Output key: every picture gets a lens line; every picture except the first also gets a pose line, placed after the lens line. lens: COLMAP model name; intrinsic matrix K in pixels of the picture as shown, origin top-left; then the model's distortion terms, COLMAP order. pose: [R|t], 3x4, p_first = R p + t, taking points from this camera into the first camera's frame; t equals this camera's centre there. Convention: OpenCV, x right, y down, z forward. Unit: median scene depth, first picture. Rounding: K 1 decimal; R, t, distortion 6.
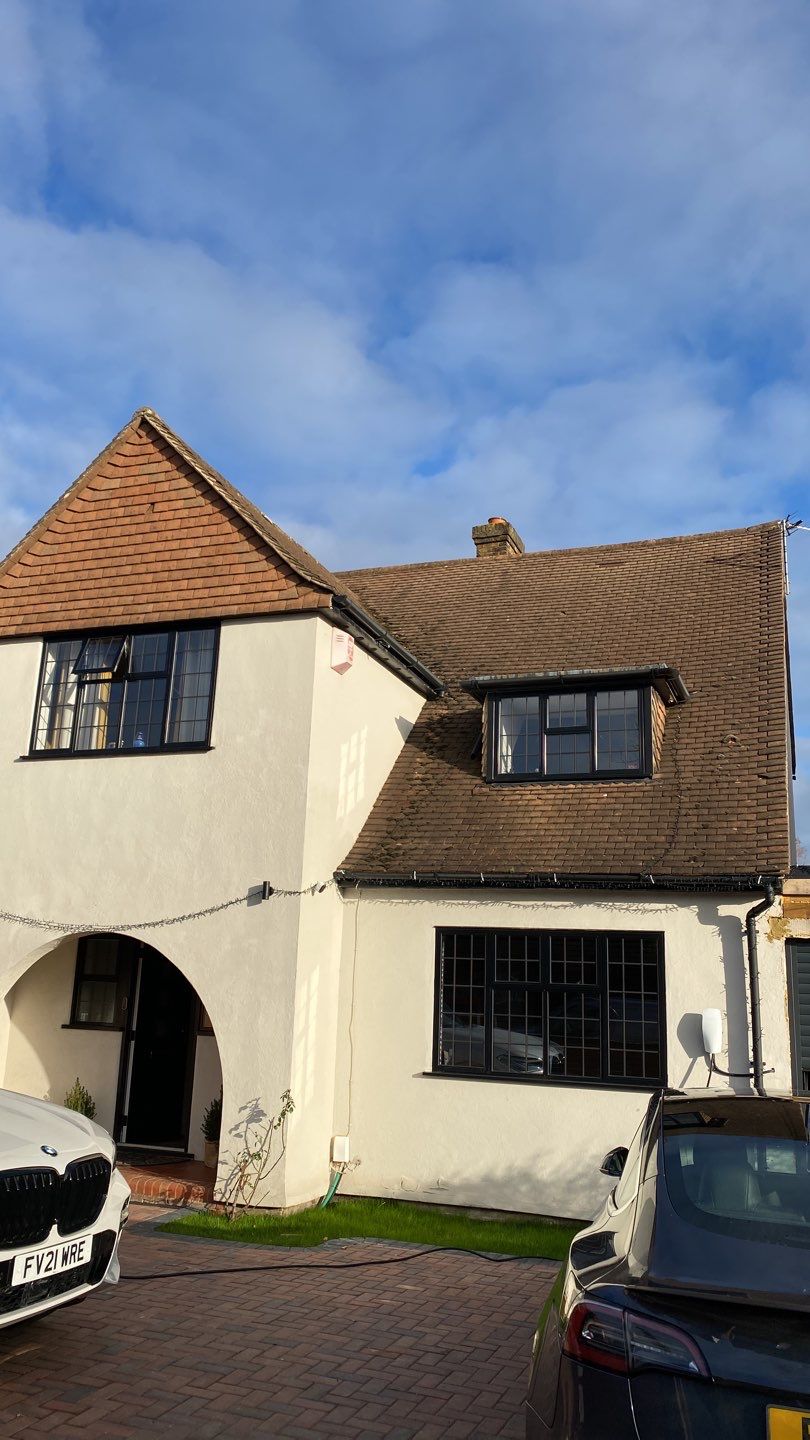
lens RADIAL K [[1101.5, 0, 407.2], [0, 1101.5, 723.0], [0, 0, 1]] dist [0.067071, -0.116762]
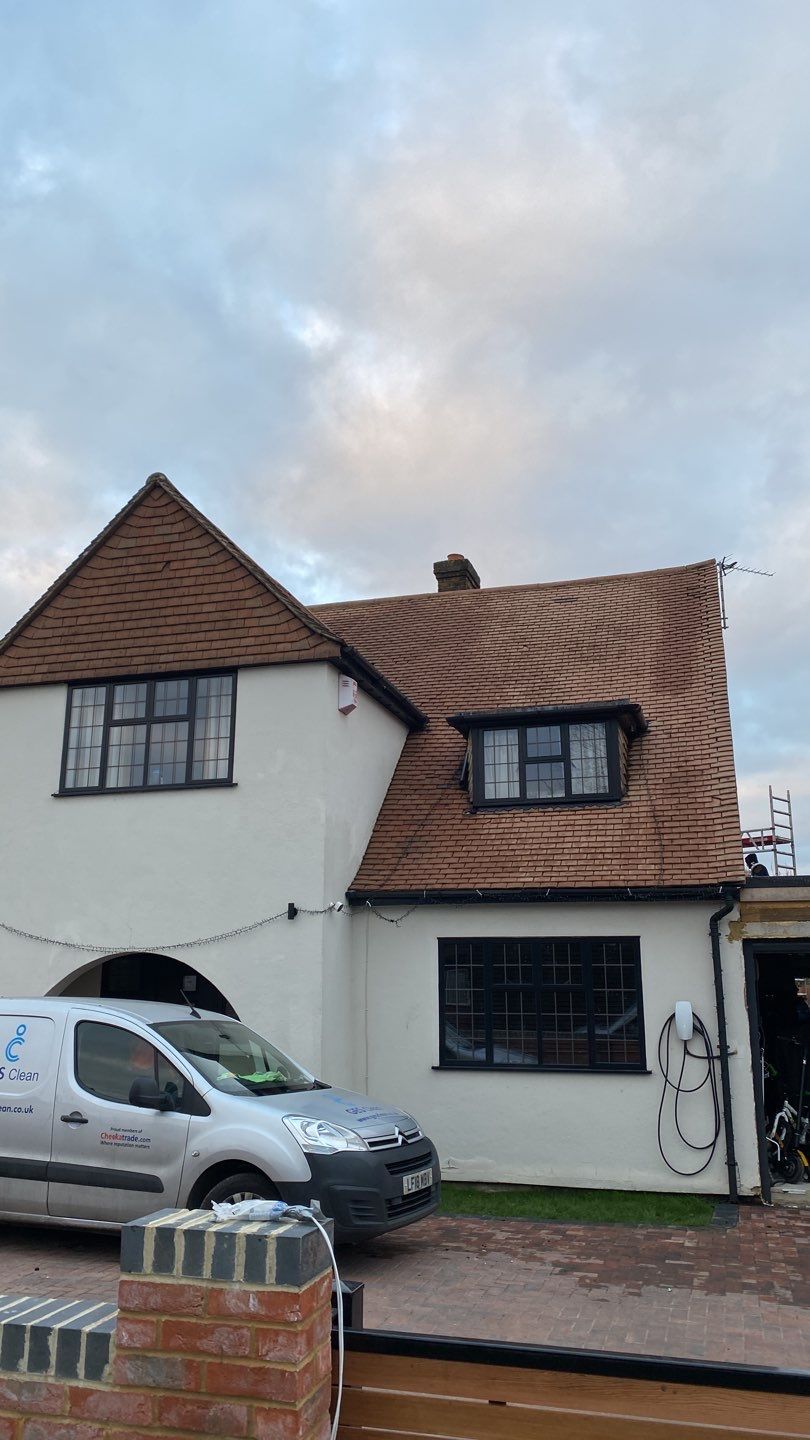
lens RADIAL K [[1101.5, 0, 407.2], [0, 1101.5, 723.0], [0, 0, 1]] dist [0.067071, -0.116762]
pose [[0.996792, -0.019252, 0.077685, -0.083323], [0.019323, 0.999813, -0.000163, -0.034073], [-0.077667, 0.001663, 0.996978, -0.118018]]
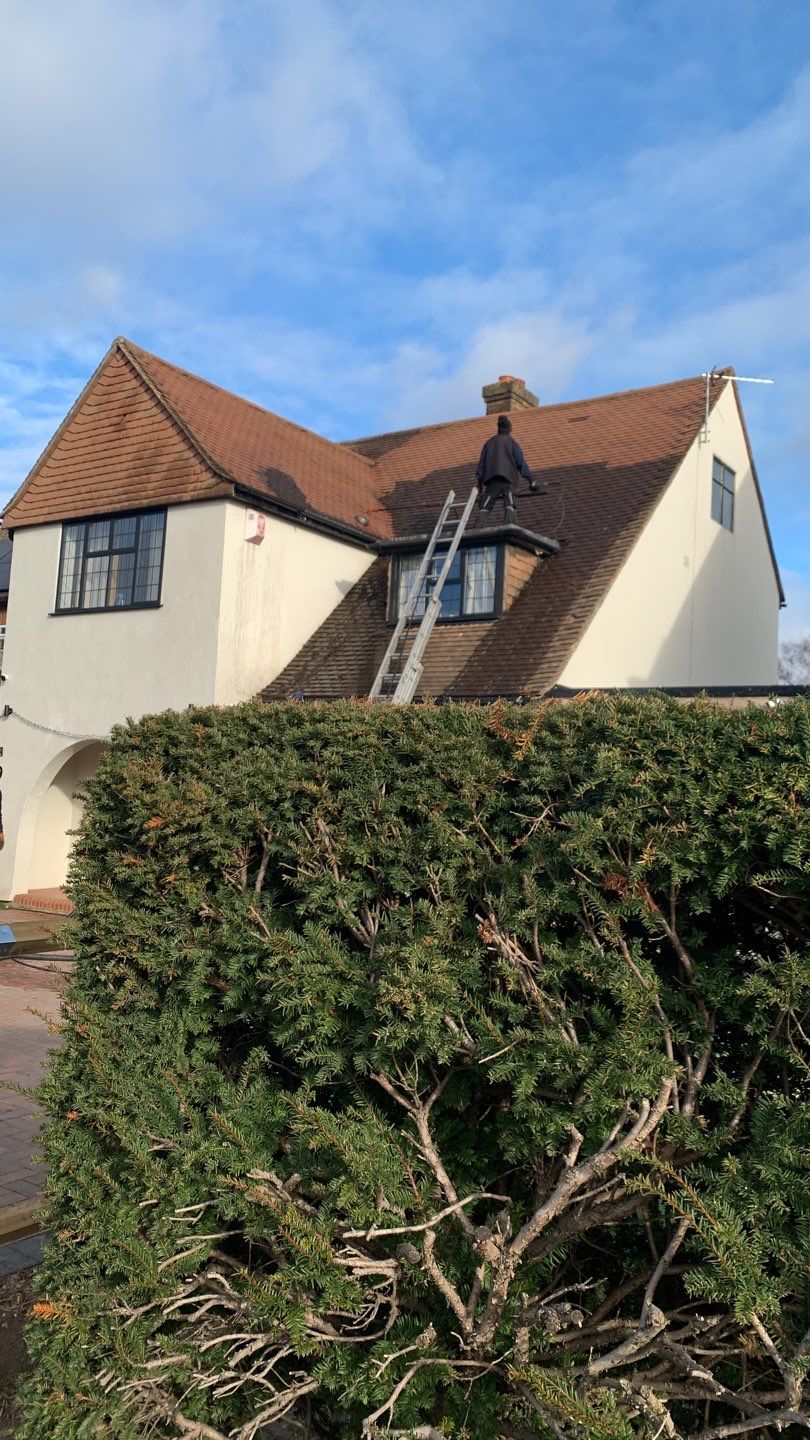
lens RADIAL K [[1091.5, 0, 405.0], [0, 1091.5, 720.0], [0, 0, 1]] dist [-0.004150, -0.001920]
pose [[0.967597, 0.000500, -0.252500, 0.418534], [0.039840, 0.987169, 0.154626, -0.031485], [0.249337, -0.159675, 0.955162, -0.195048]]
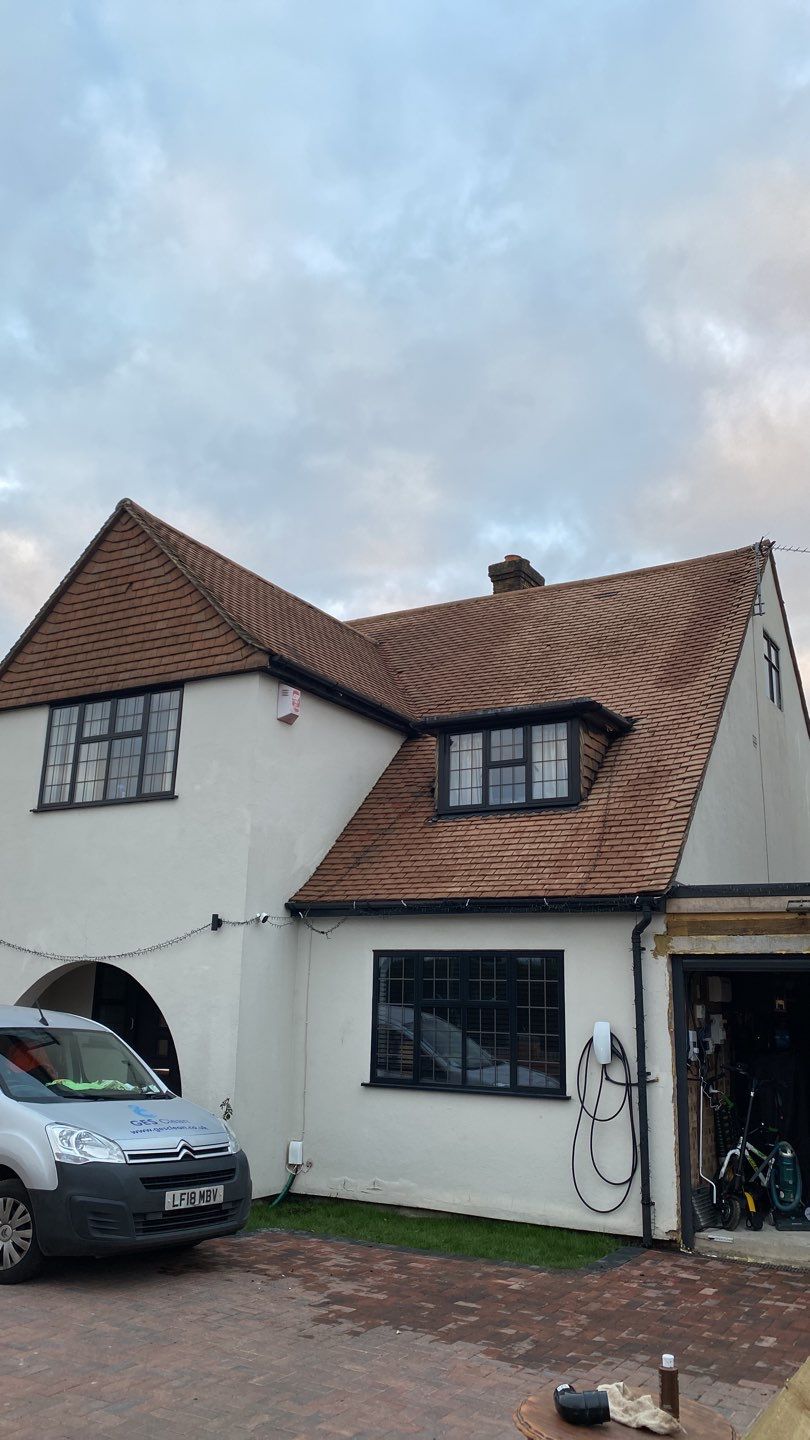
lens RADIAL K [[1101.5, 0, 407.2], [0, 1101.5, 723.0], [0, 0, 1]] dist [0.067071, -0.116762]
pose [[0.984955, -0.056361, -0.163362, 0.234149], [0.053409, 0.998321, -0.022413, -0.014089], [0.164351, 0.013350, 0.986312, -0.076123]]
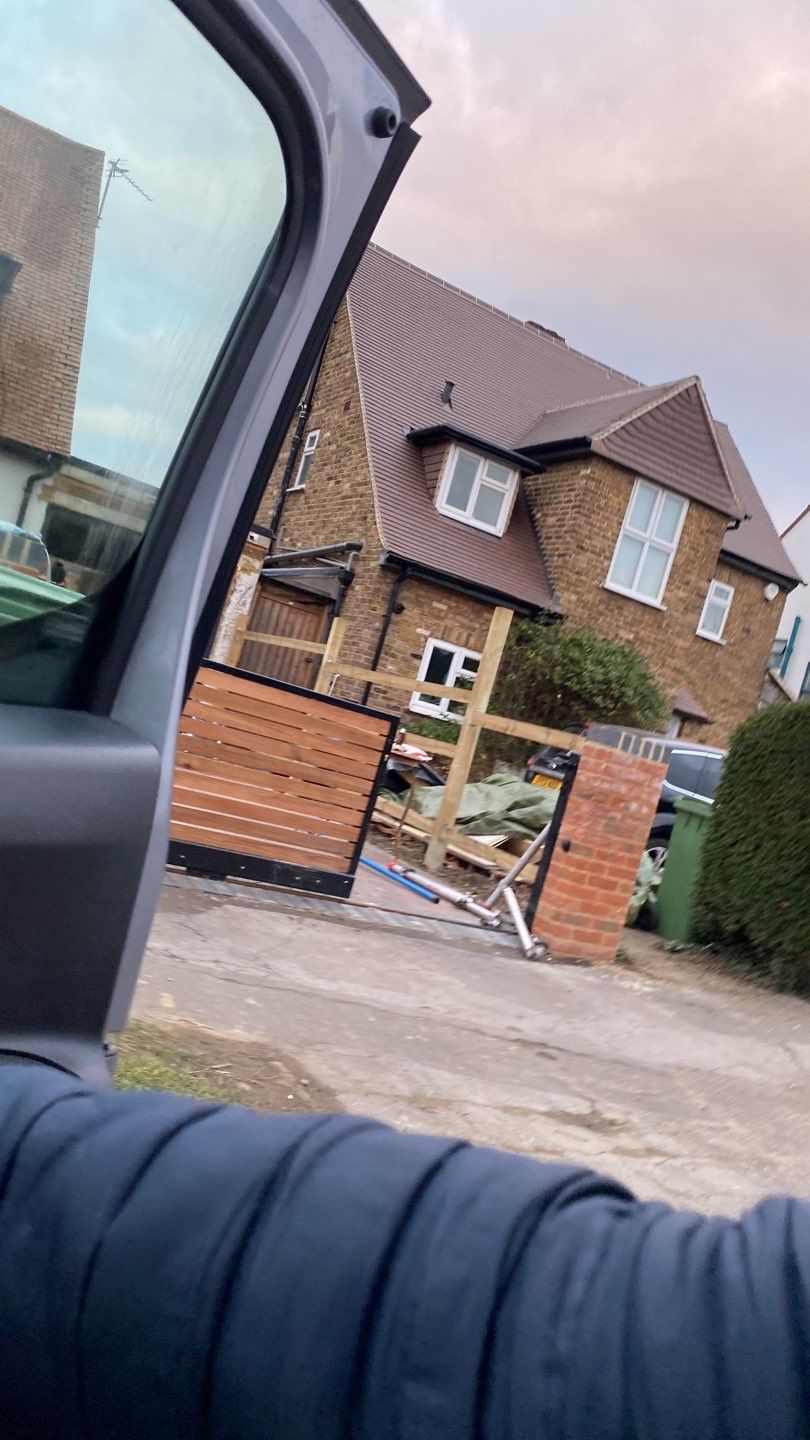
lens RADIAL K [[1101.5, 0, 407.2], [0, 1101.5, 723.0], [0, 0, 1]] dist [0.067071, -0.116762]
pose [[0.658545, 0.150057, 0.737429, -0.301538], [-0.417901, 0.887857, 0.192531, -0.016105], [-0.625842, -0.434962, 0.647403, -0.272191]]
